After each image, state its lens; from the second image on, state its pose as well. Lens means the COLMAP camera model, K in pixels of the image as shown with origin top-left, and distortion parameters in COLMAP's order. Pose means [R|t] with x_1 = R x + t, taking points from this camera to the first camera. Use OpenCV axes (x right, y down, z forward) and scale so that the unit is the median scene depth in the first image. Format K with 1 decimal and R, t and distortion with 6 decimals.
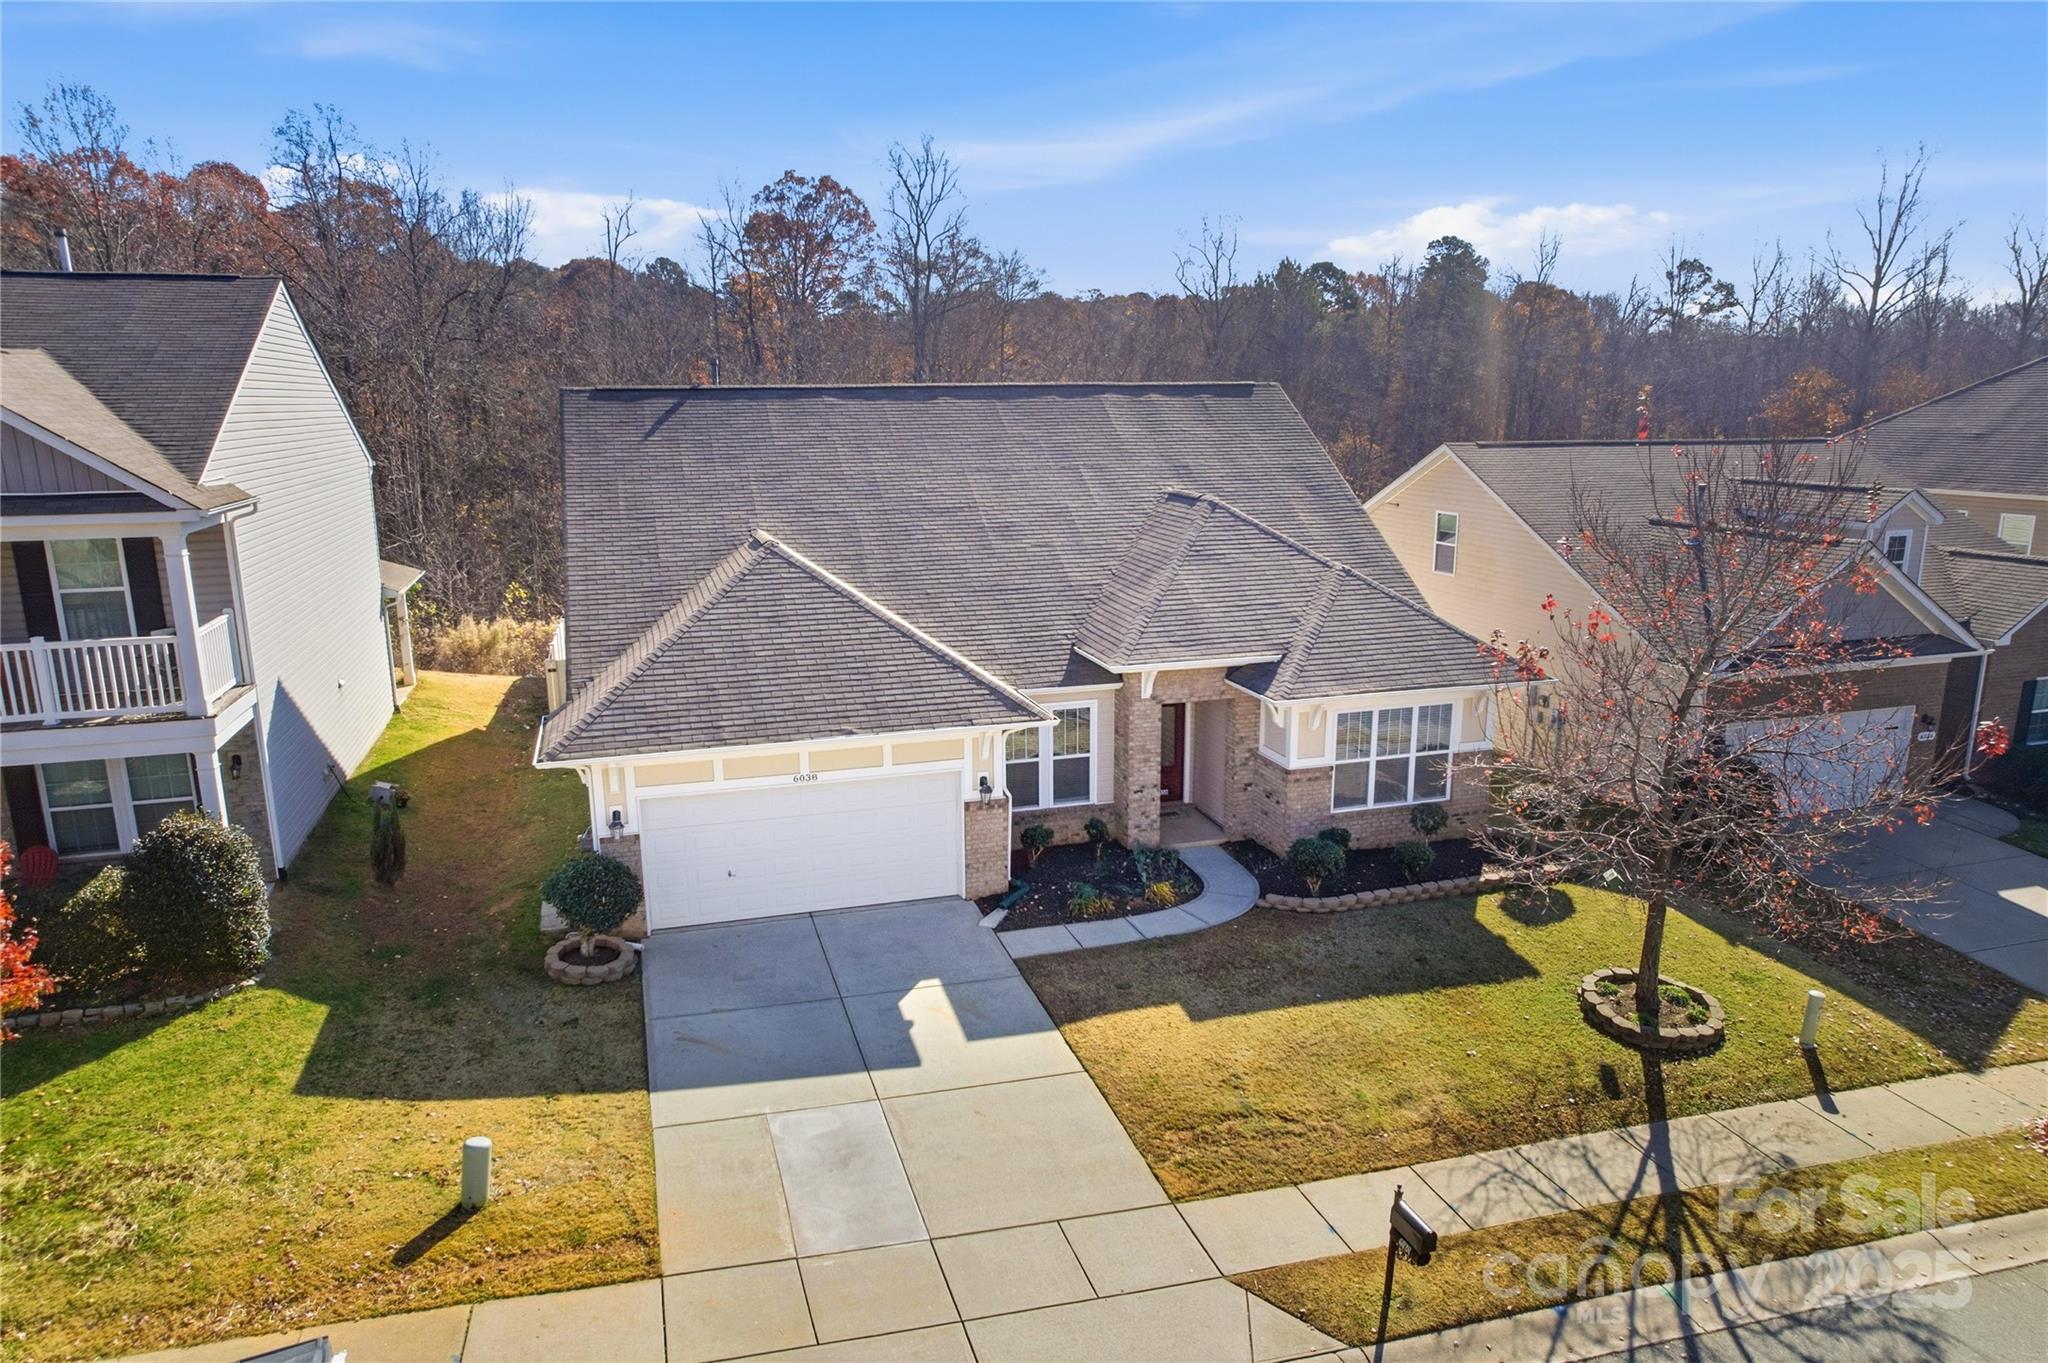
lens RADIAL K [[1260.8, 0, 1024.0], [0, 1260.8, 681.5], [0, 0, 1]] dist [-0.086087, 0.064778]
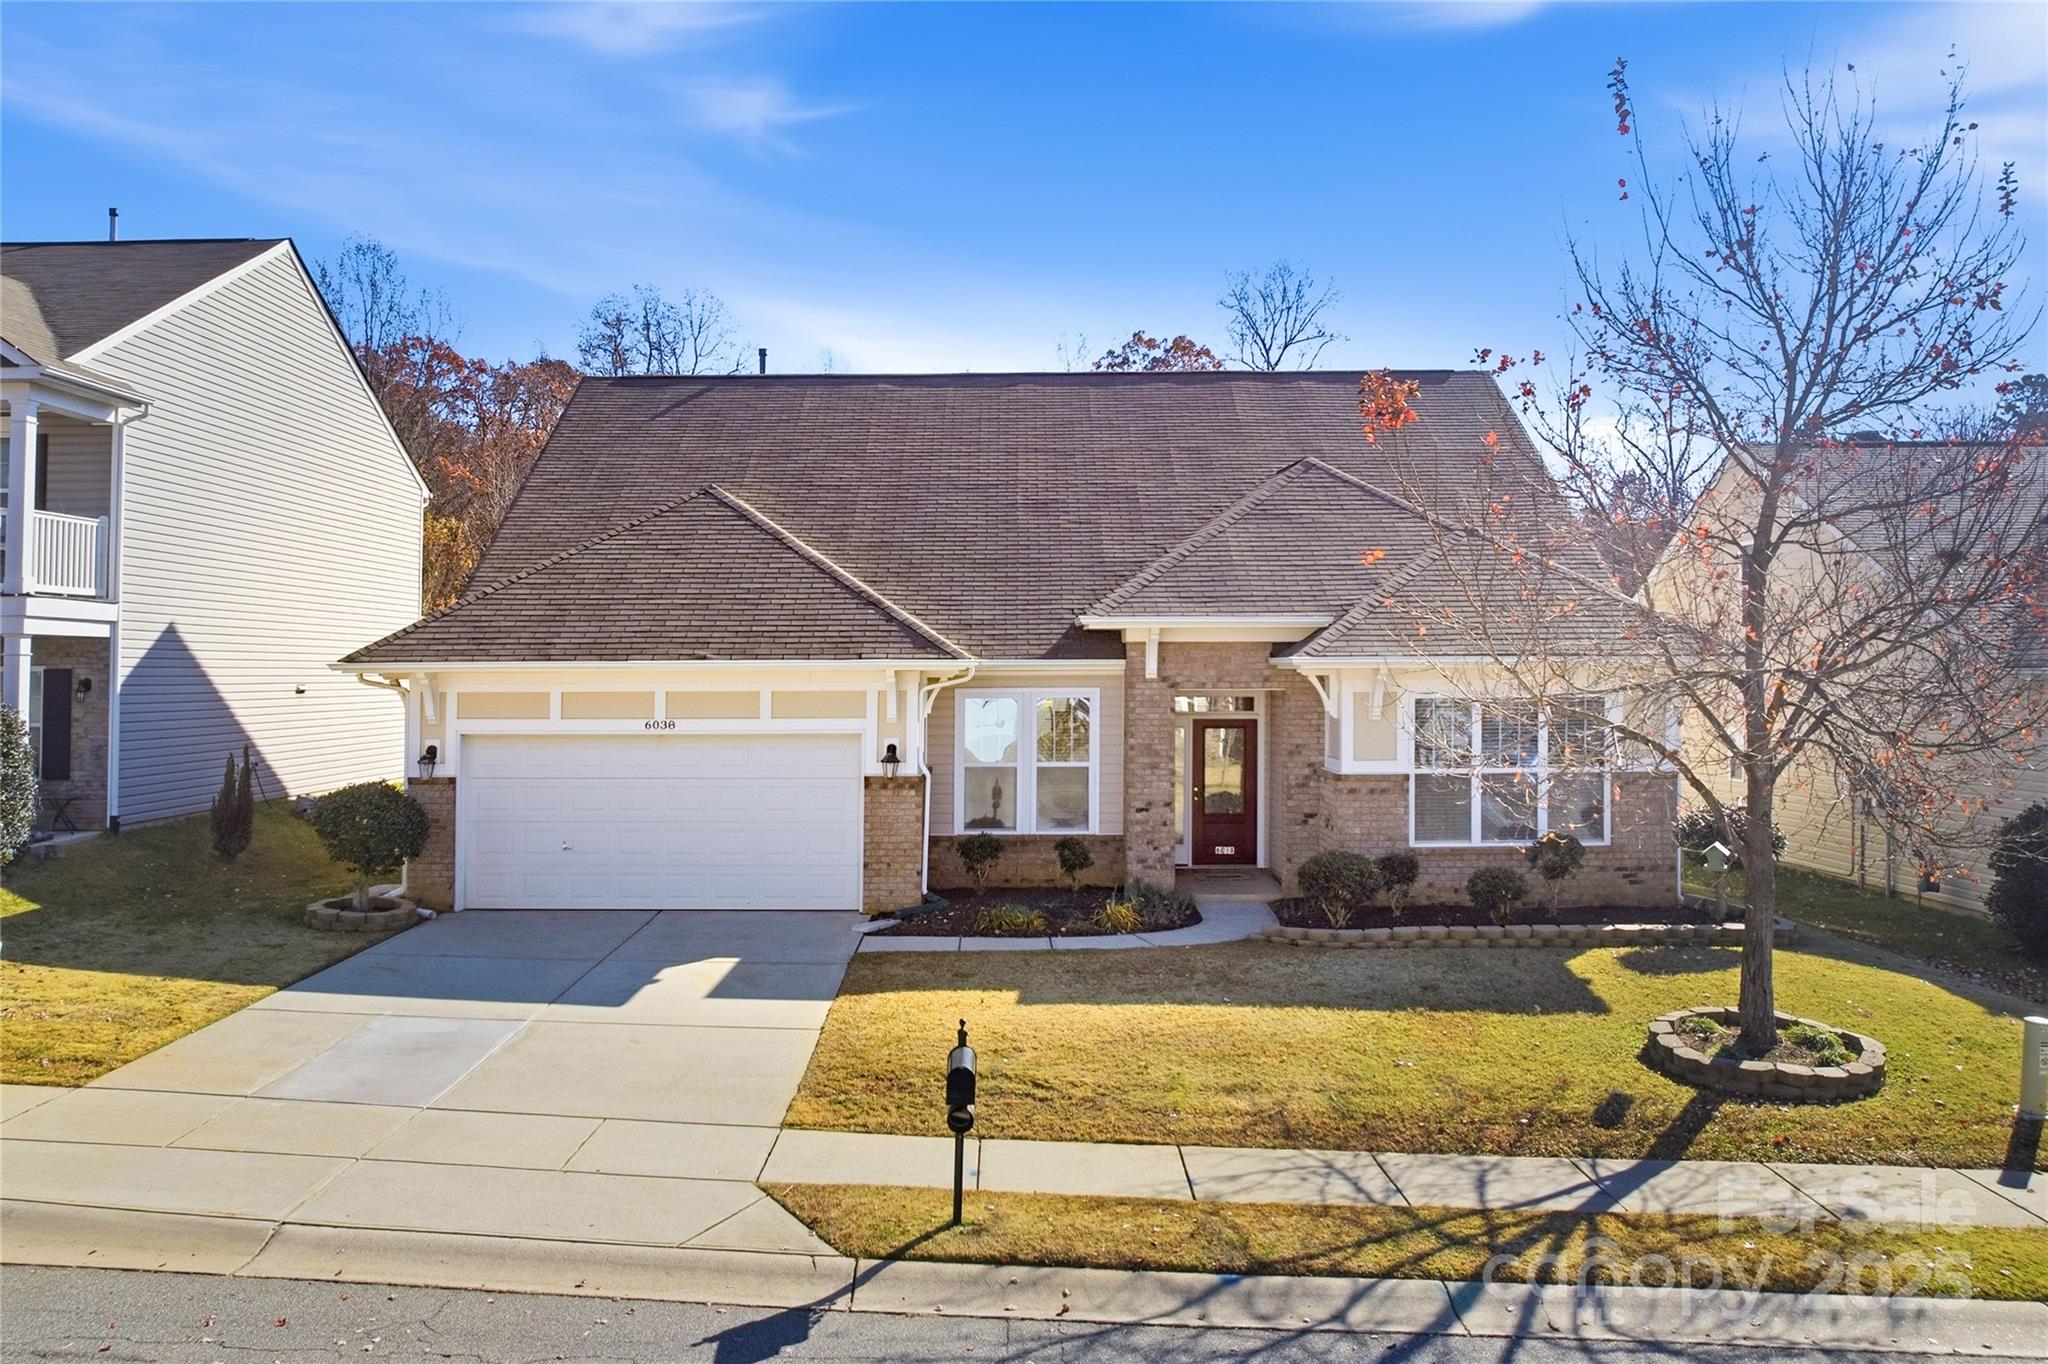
lens RADIAL K [[1621.0, 0, 1020.7], [0, 1621.0, 637.6], [0, 0, 1]] dist [-0.067379, -0.002492]
pose [[0.957447, 0.003782, -0.288583, 0.322590], [-0.070711, 0.972512, -0.221856, 0.223768], [0.279812, 0.232821, 0.931397, 0.102695]]
